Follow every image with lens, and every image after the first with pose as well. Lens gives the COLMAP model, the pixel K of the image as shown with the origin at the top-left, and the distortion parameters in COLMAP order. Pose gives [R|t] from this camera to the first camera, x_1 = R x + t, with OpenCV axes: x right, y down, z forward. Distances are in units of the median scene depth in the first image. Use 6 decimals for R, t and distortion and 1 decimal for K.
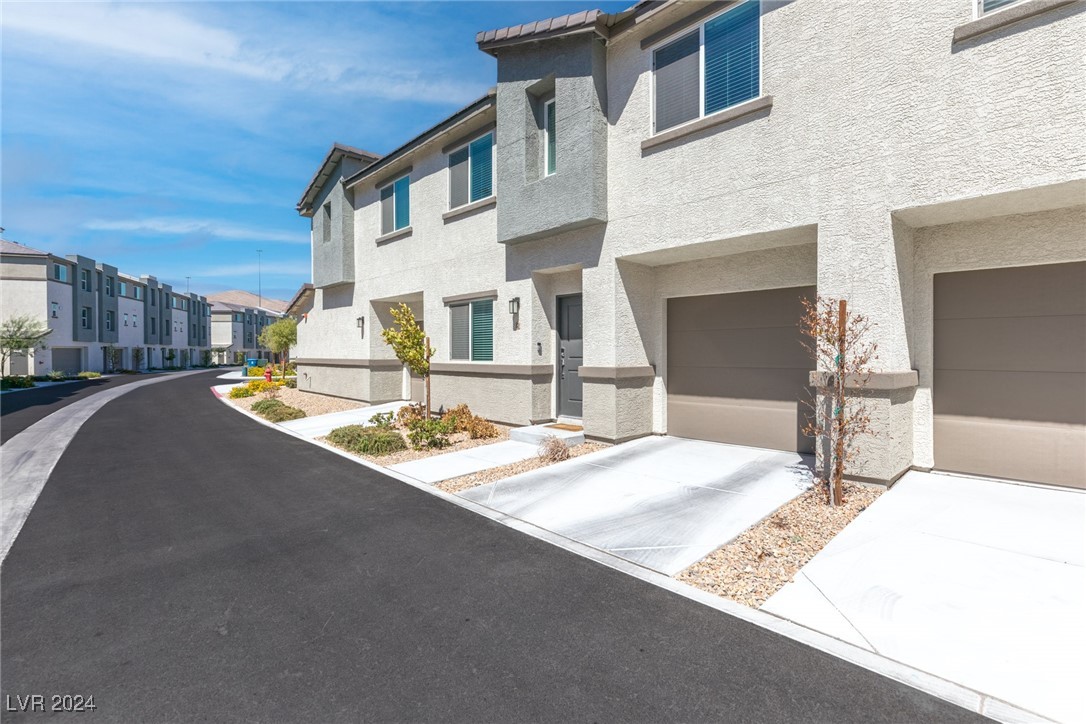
lens RADIAL K [[512.7, 0, 544.1], [0, 512.7, 361.7], [0, 0, 1]] dist [-0.008749, 0.001641]
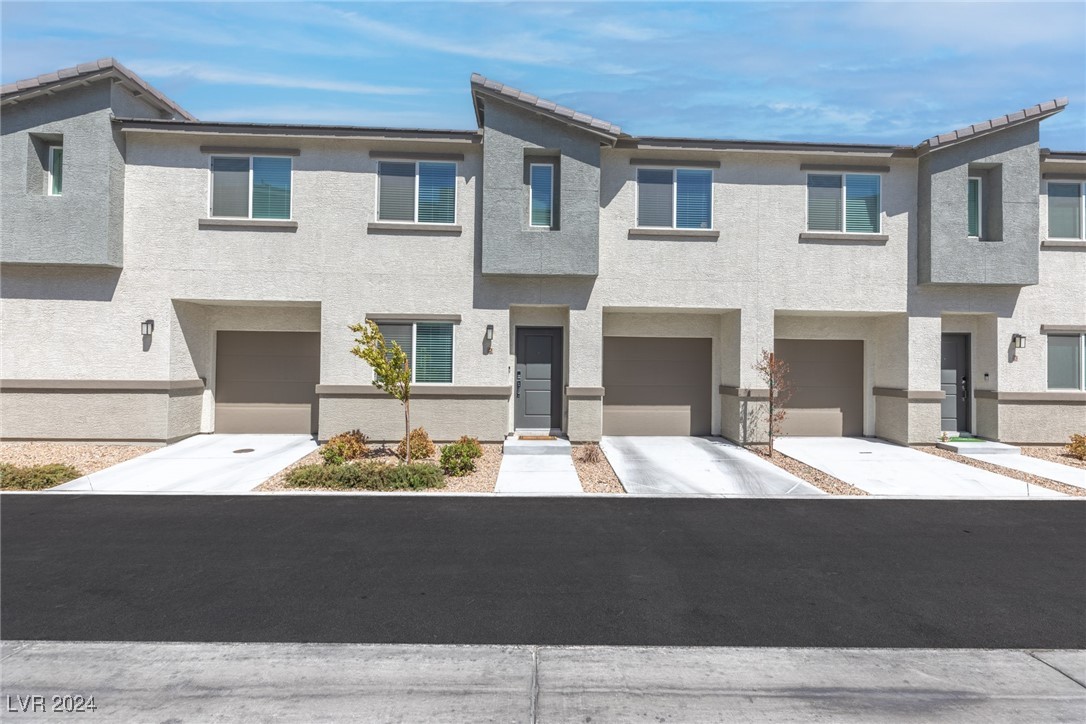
lens RADIAL K [[493.5, 0, 543.9], [0, 493.5, 361.1], [0, 0, 1]] dist [0.002322, -0.001085]
pose [[0.656046, 0.015976, 0.754552, -0.771943], [-0.000149, 0.999779, -0.021039, -0.025754], [-0.754721, 0.013690, 0.655903, 0.222036]]
